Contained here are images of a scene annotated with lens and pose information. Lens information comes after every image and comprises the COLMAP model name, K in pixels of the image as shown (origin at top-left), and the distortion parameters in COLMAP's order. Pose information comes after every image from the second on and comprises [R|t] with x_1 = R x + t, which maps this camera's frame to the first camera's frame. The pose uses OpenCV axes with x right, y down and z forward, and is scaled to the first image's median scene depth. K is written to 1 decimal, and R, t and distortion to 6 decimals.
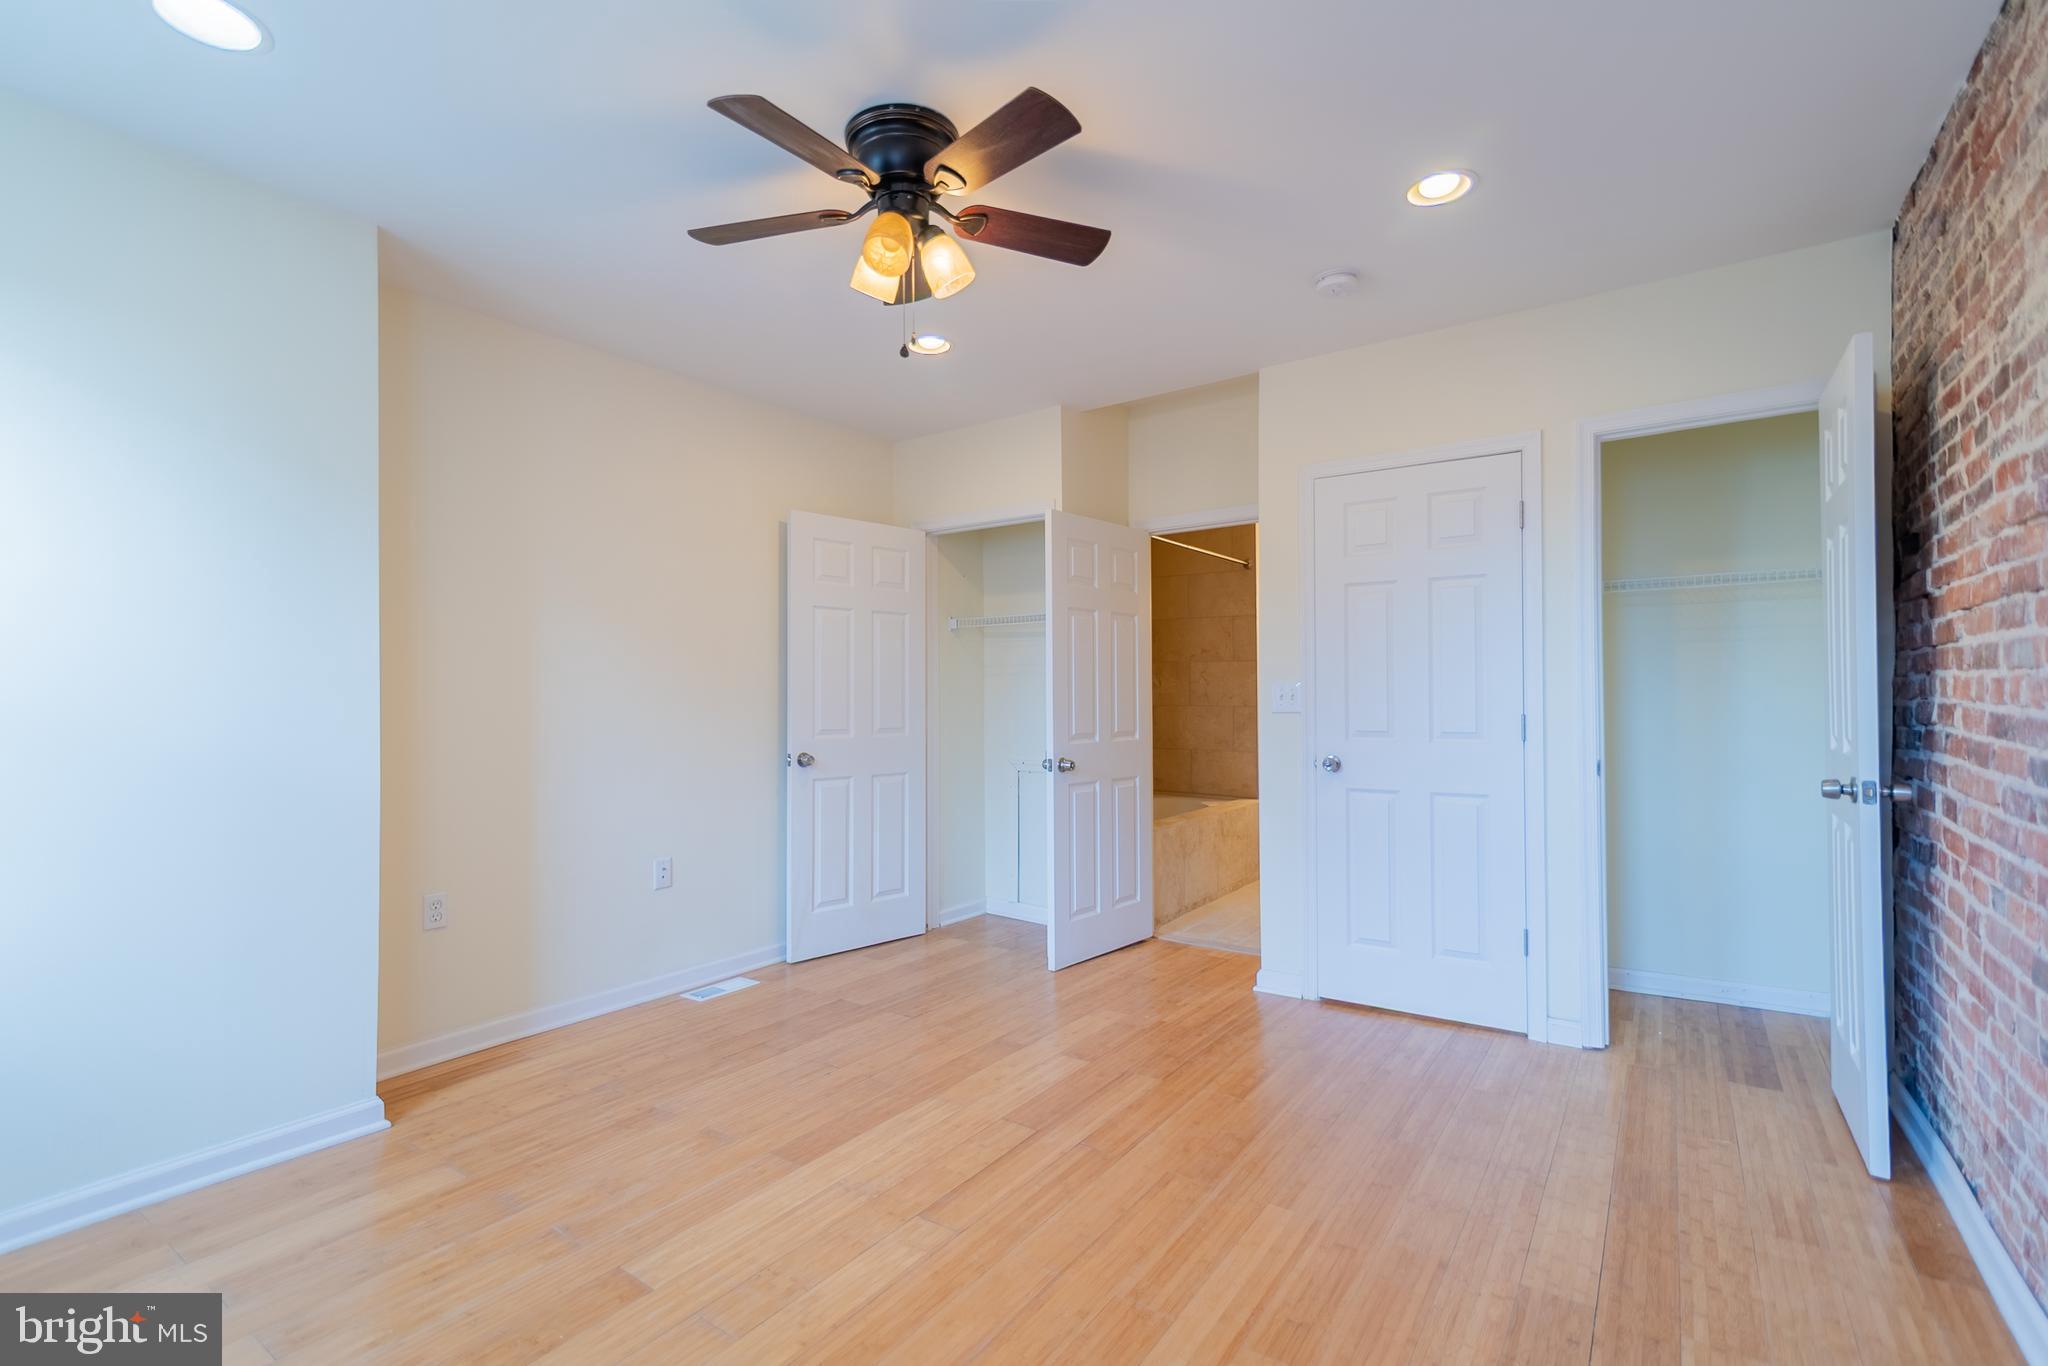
lens RADIAL K [[926.1, 0, 1018.6], [0, 926.1, 682.2], [0, 0, 1]] dist [0.016239, 0.000006]
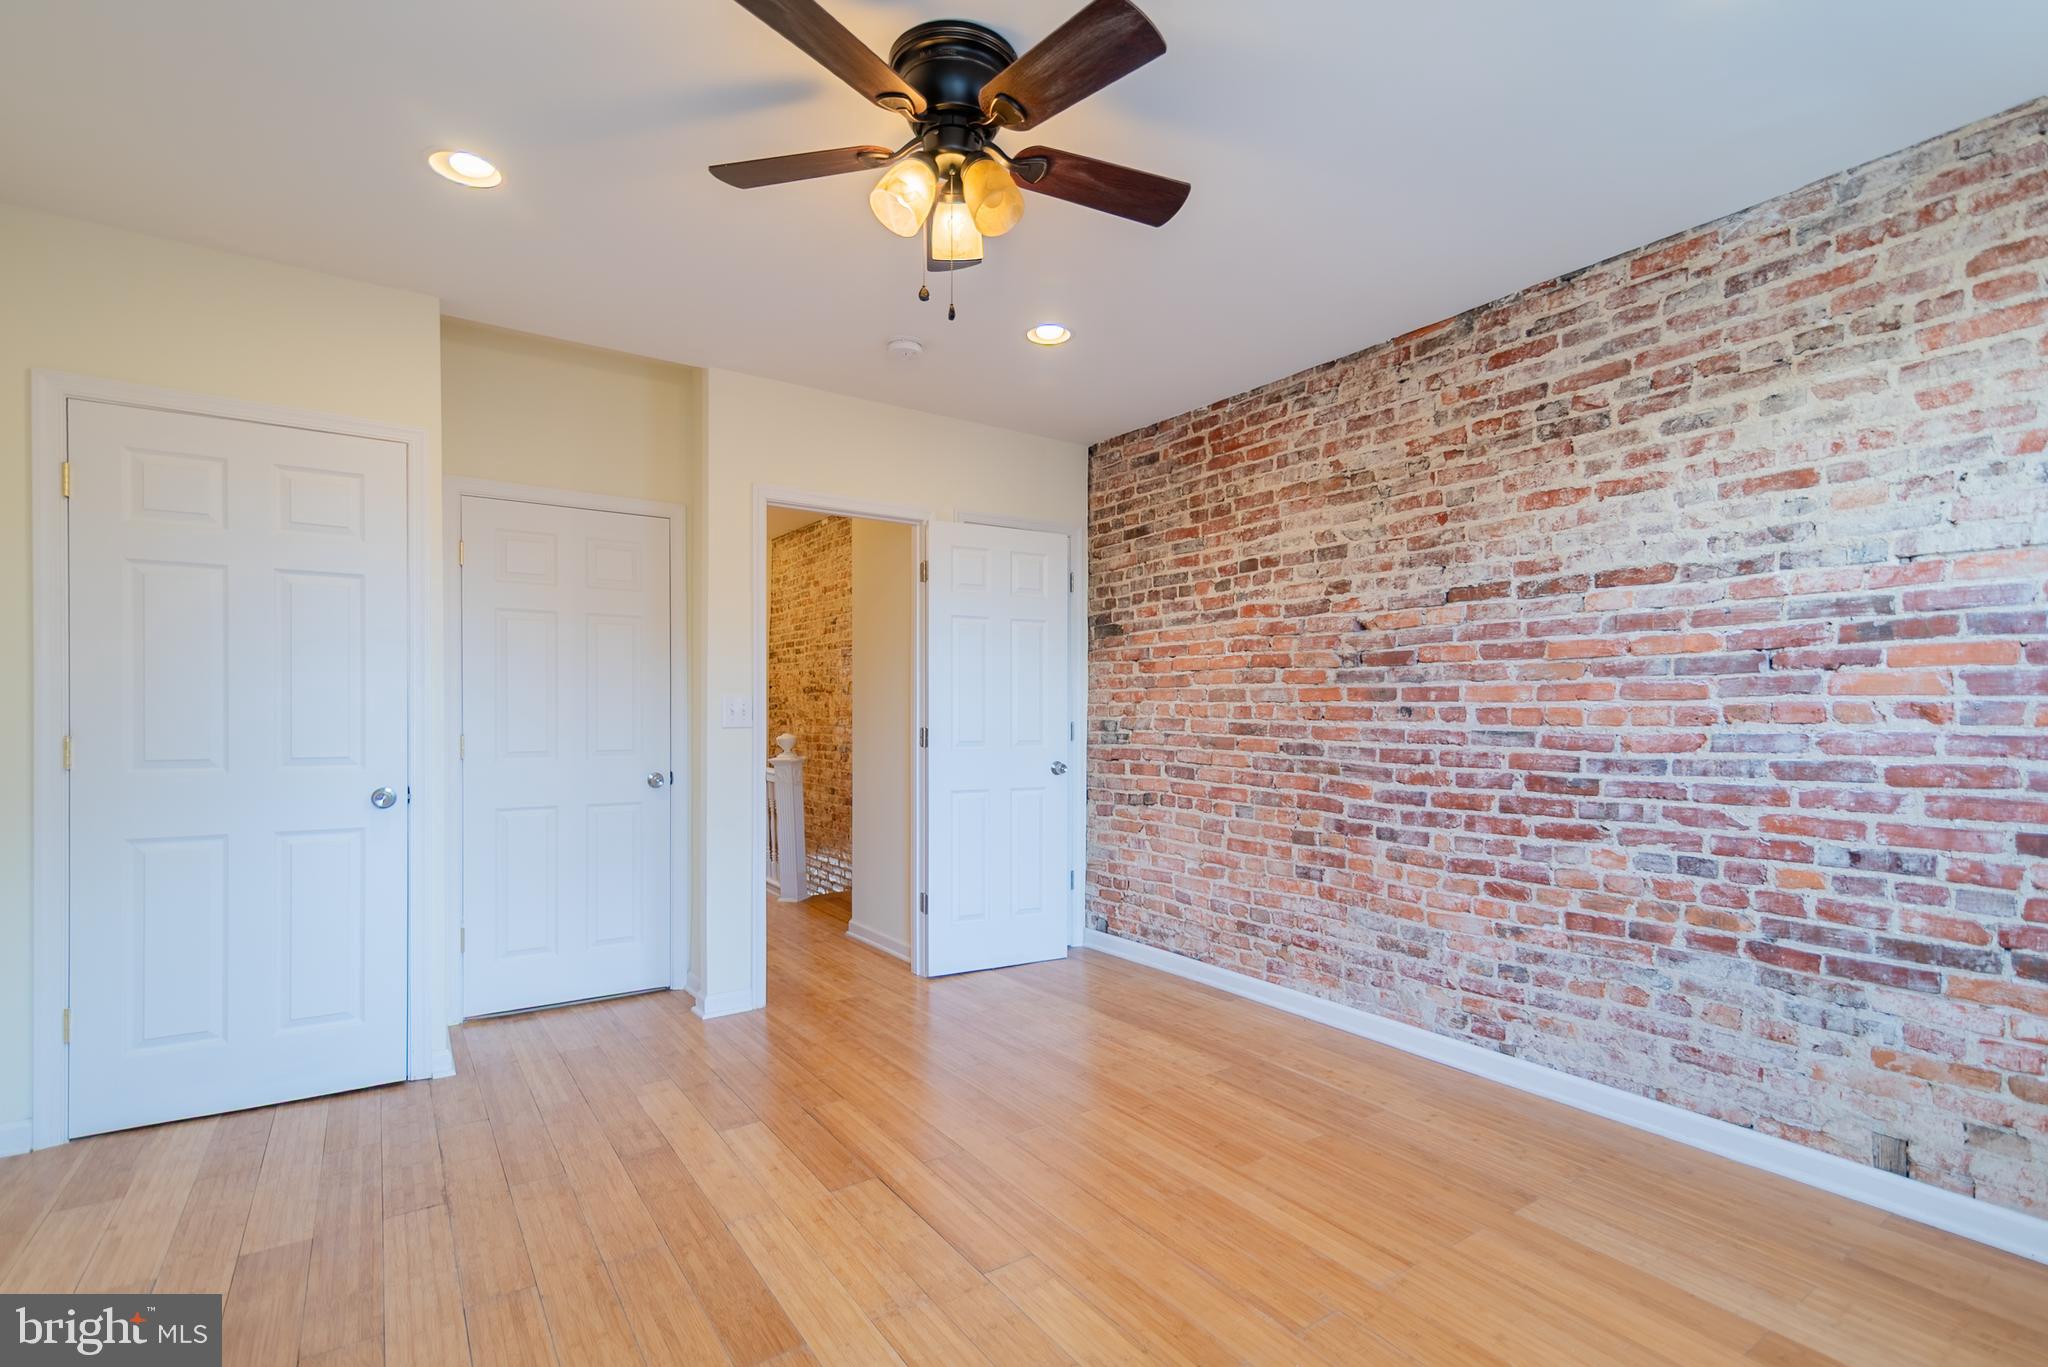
lens RADIAL K [[934.8, 0, 1026.6], [0, 934.8, 721.2], [0, 0, 1]] dist [0.017341, -0.000227]
pose [[0.343062, 0.000532, 0.939313, -0.908937], [-0.021910, 0.999732, 0.007436, 0.019799], [-0.939057, -0.023132, 0.342982, 0.618230]]
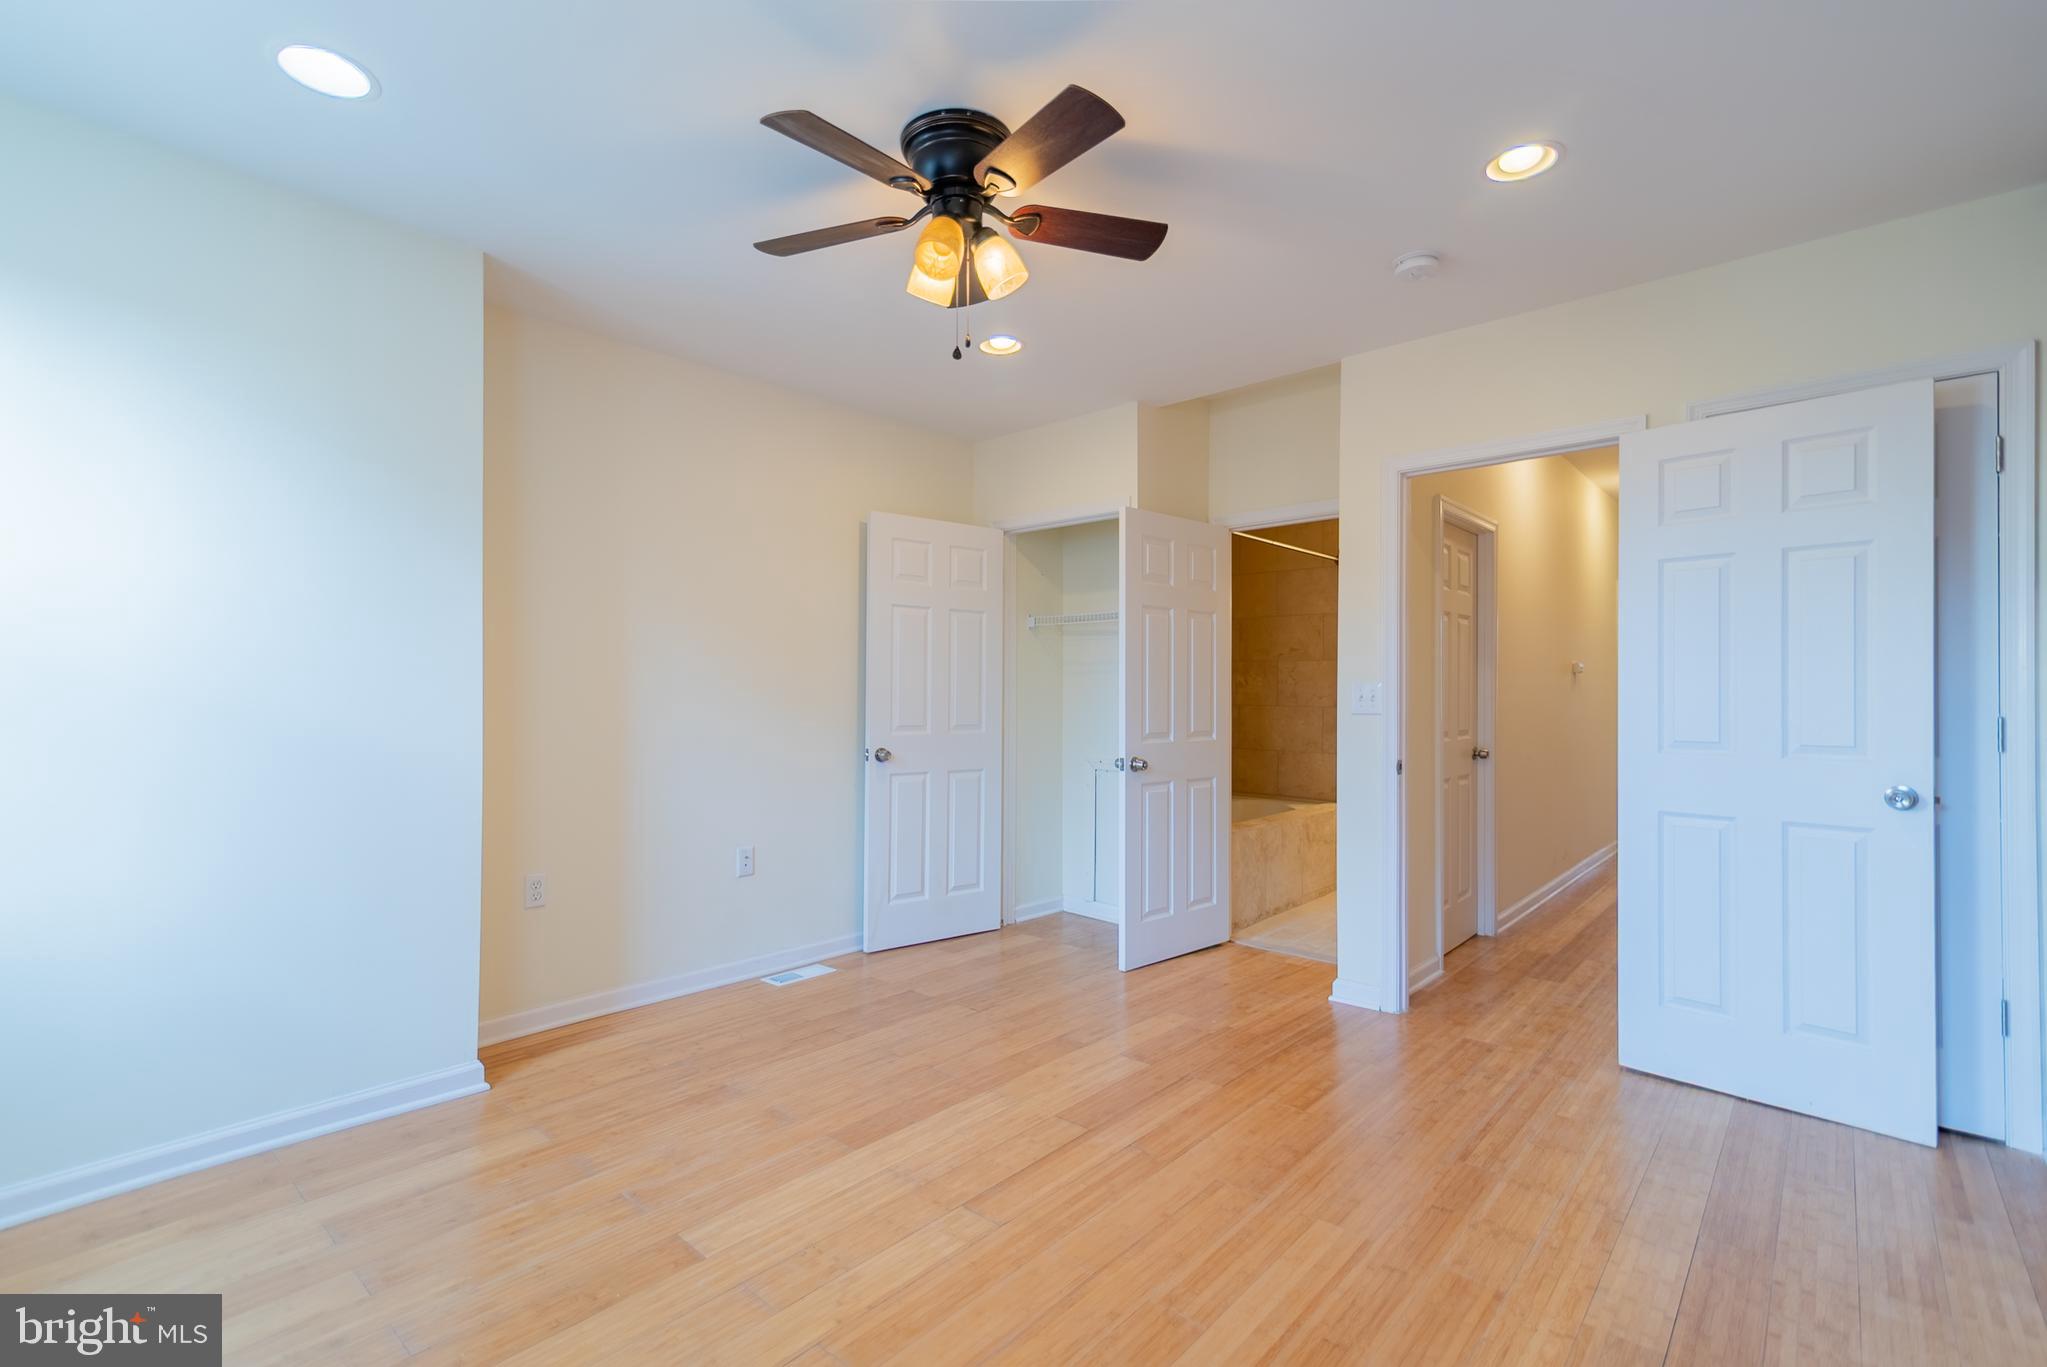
lens RADIAL K [[925.6, 0, 1018.1], [0, 925.6, 682.7], [0, 0, 1]] dist [0.016239, 0.000006]
pose [[0.993871, 0.007348, -0.110298, 0.057112], [-0.007022, 0.999970, 0.003350, -0.000941], [0.110319, -0.002555, 0.993893, 0.000458]]
